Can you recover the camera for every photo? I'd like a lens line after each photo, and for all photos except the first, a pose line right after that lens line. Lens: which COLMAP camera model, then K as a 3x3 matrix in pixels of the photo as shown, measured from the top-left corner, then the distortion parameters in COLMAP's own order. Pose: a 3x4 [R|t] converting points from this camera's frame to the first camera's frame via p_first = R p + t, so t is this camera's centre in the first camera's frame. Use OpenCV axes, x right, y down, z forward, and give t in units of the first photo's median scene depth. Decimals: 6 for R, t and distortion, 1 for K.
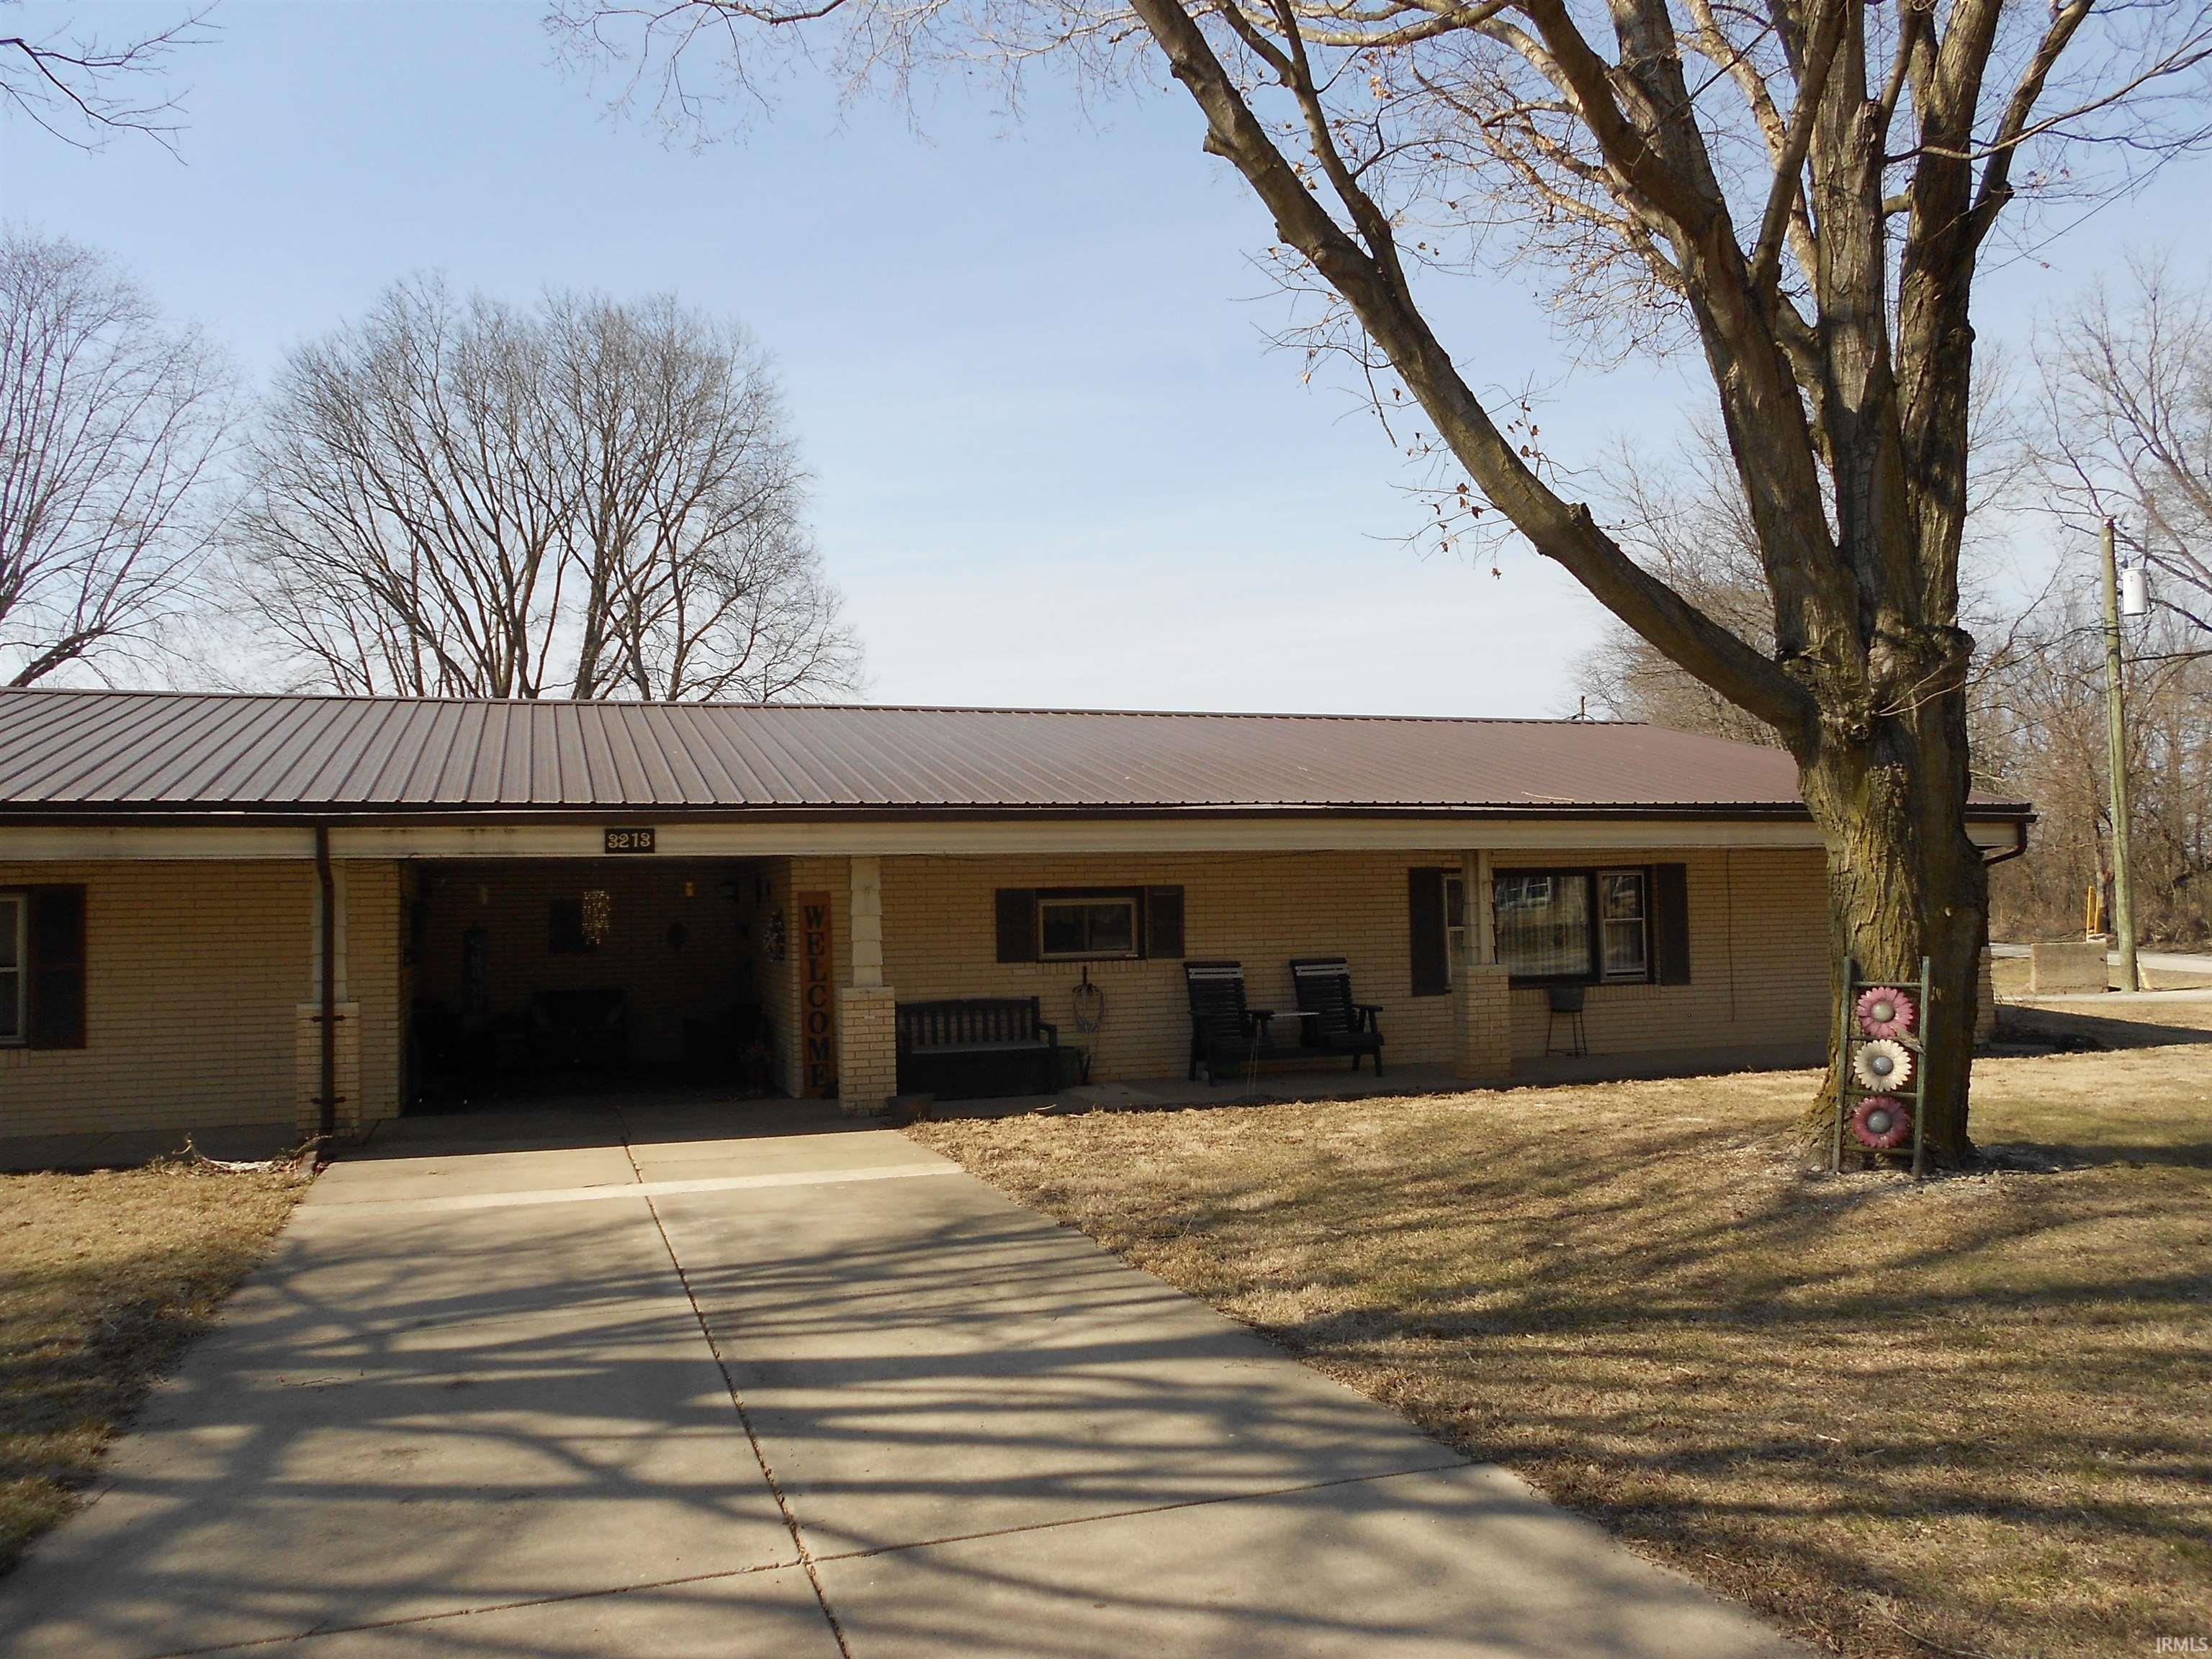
lens RADIAL K [[1691.0, 0, 1106.0], [0, 1691.0, 829.5], [0, 0, 1]] dist [-0.014485, 0.001284]
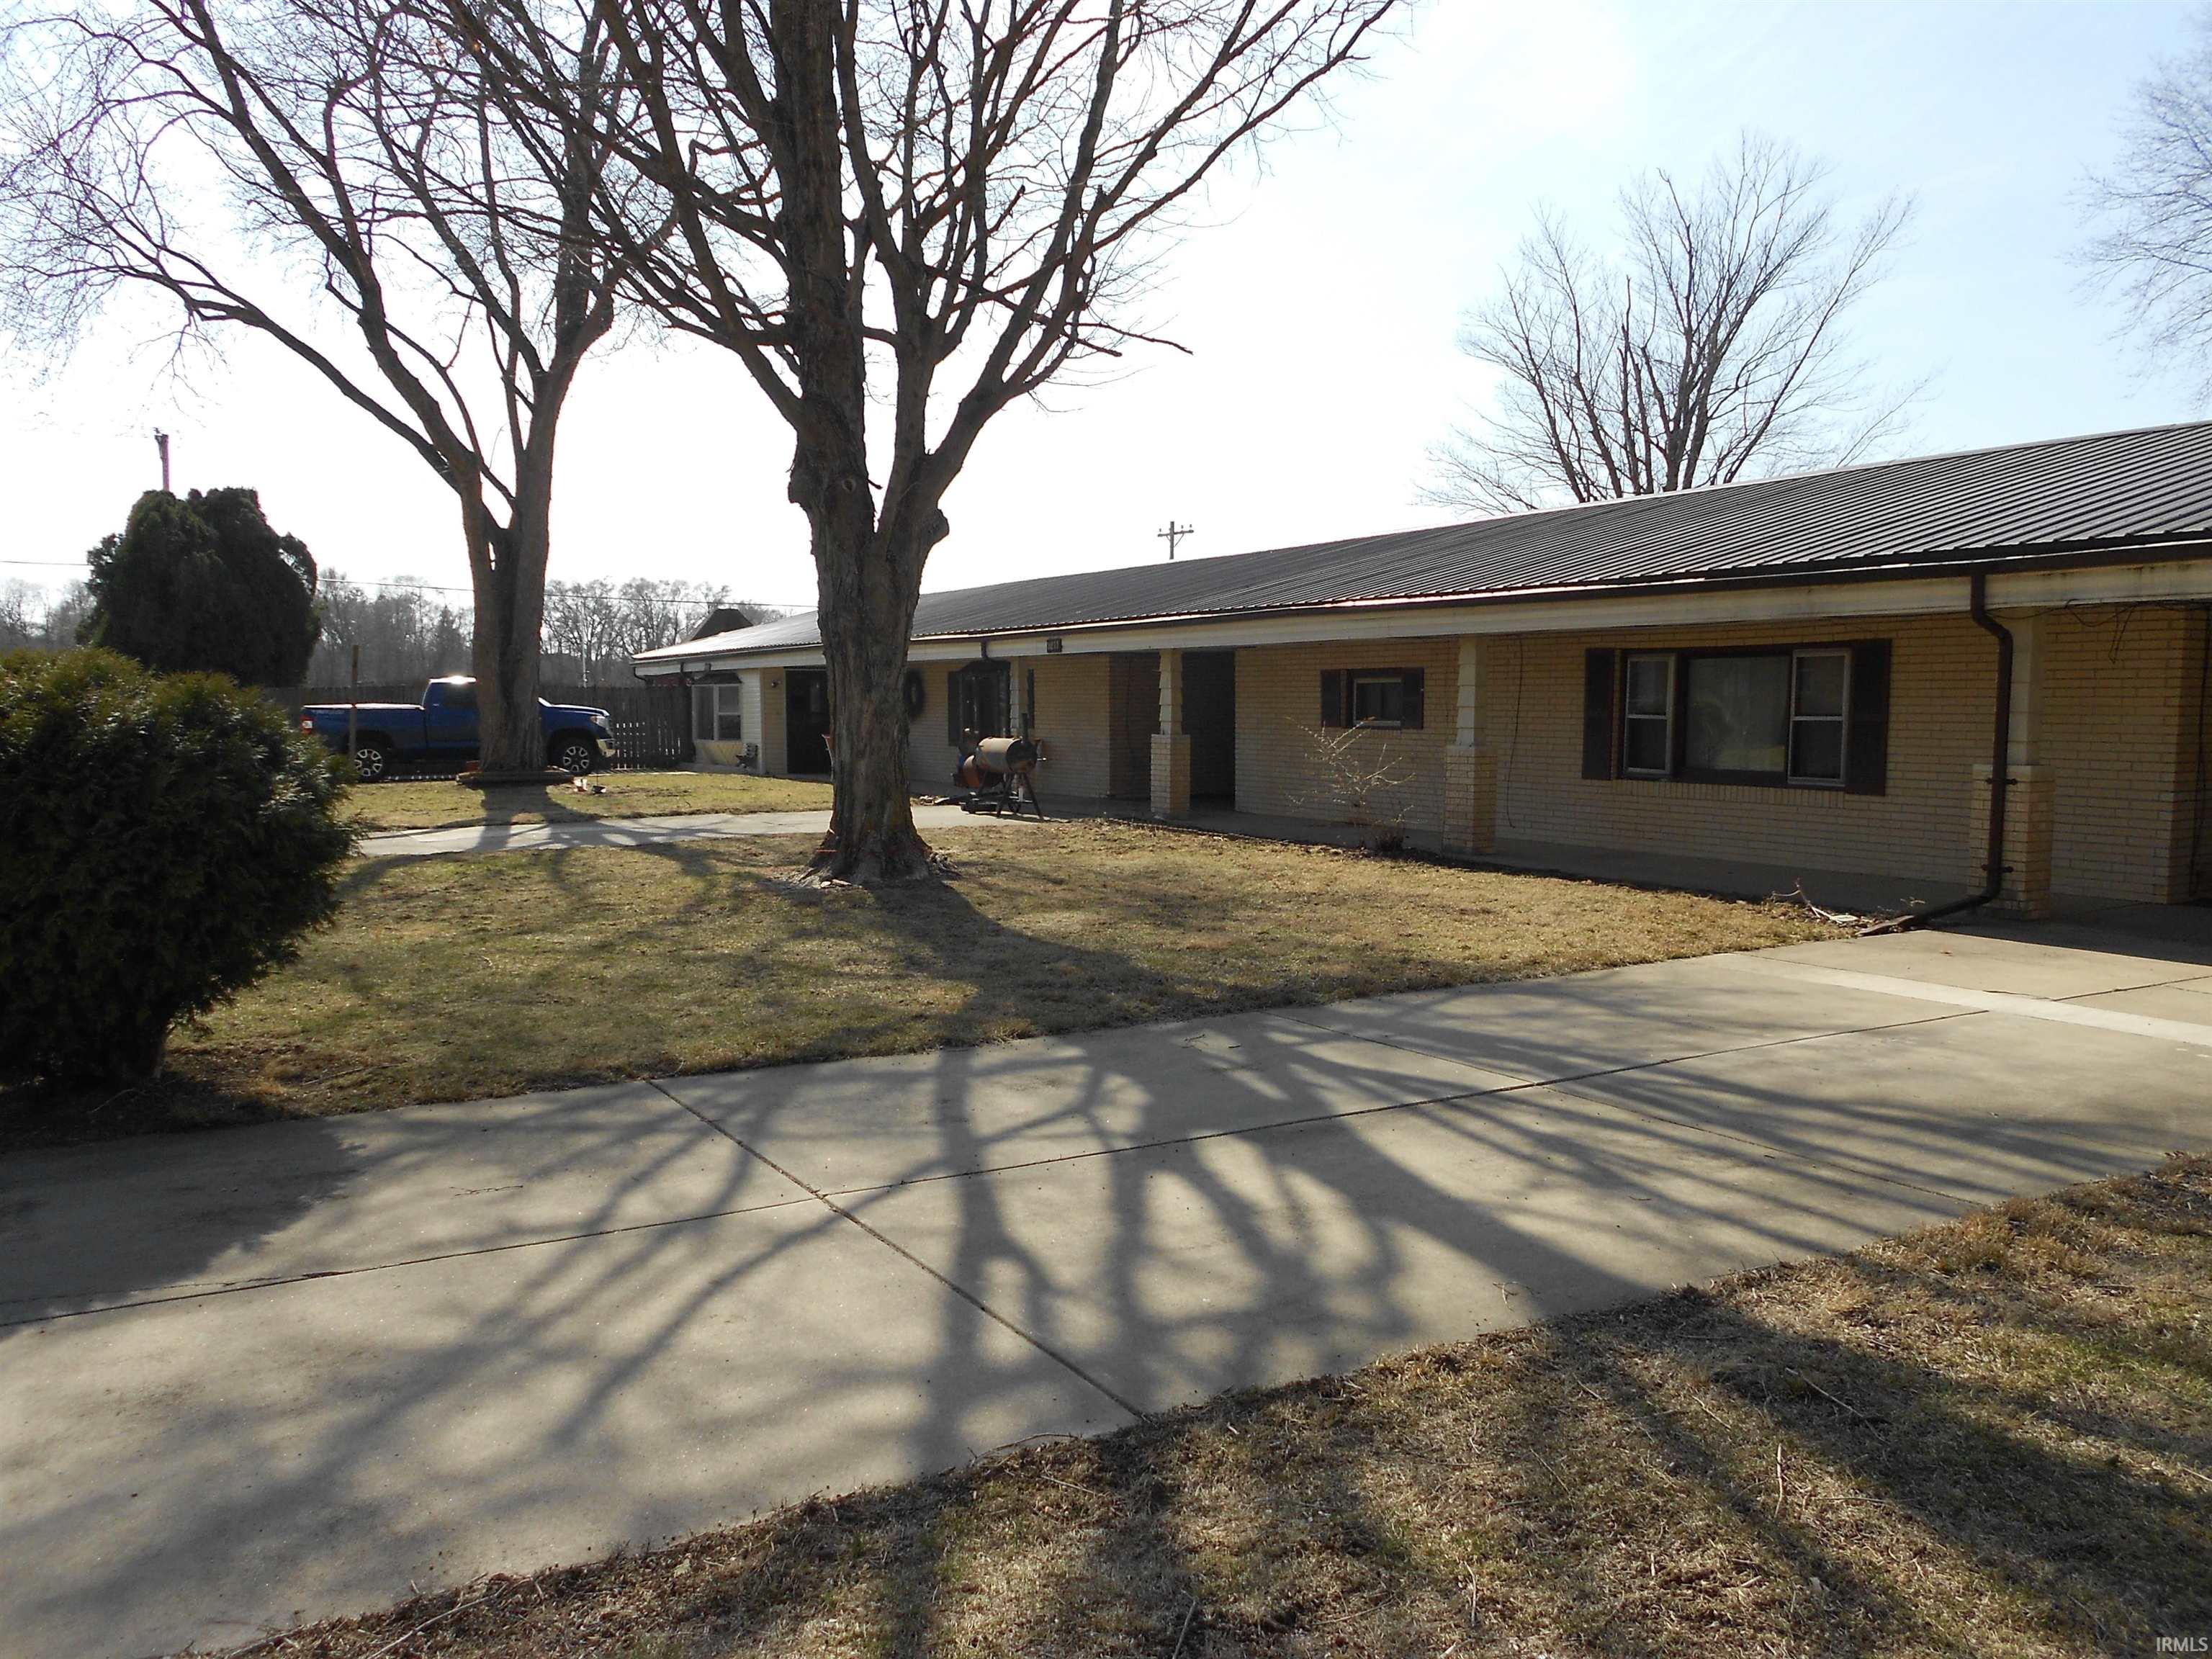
lens RADIAL K [[1691.0, 0, 1106.0], [0, 1691.0, 829.5], [0, 0, 1]] dist [-0.014485, 0.001284]
pose [[0.187357, 0.095201, -0.977668, 0.291495], [0.052190, 0.992922, 0.106688, 0.011278], [0.980904, -0.071013, 0.181062, 0.284455]]
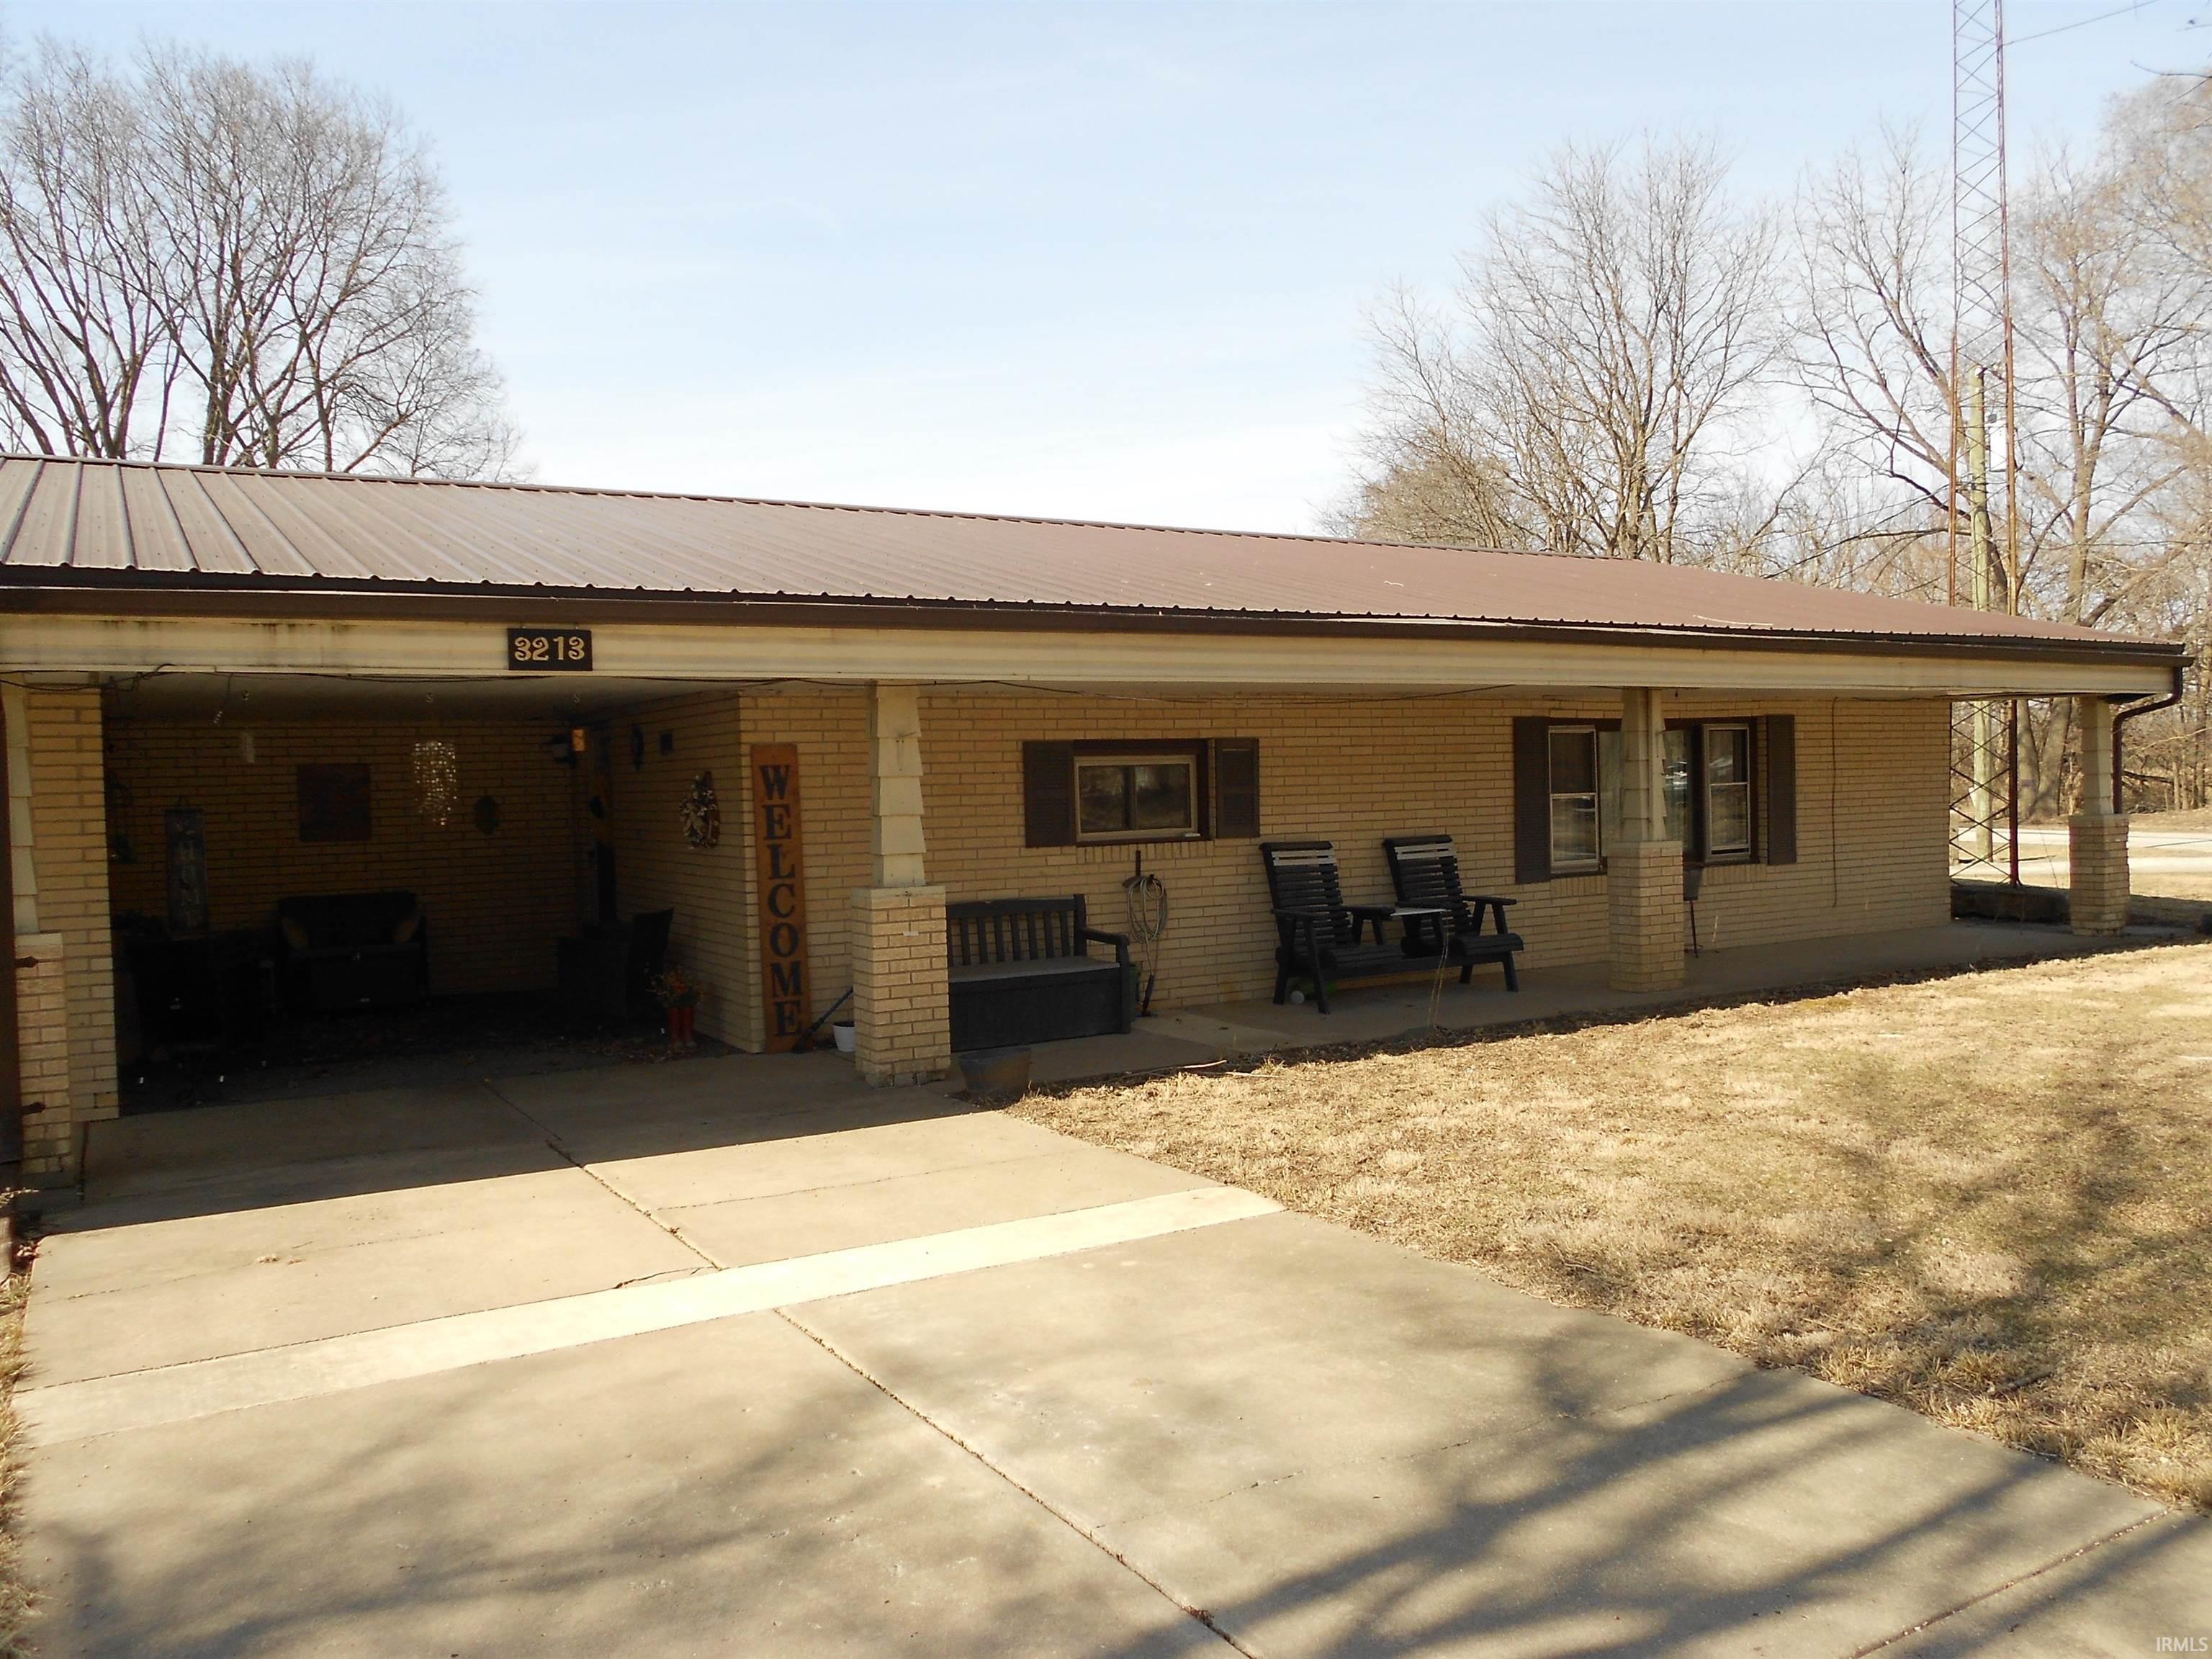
lens RADIAL K [[1691.0, 0, 1106.0], [0, 1691.0, 829.5], [0, 0, 1]] dist [-0.014485, 0.001284]
pose [[0.978559, -0.010416, 0.205705, -0.181610], [-0.004072, 0.997547, 0.069883, 0.023337], [-0.205928, -0.069222, 0.976116, 0.321667]]
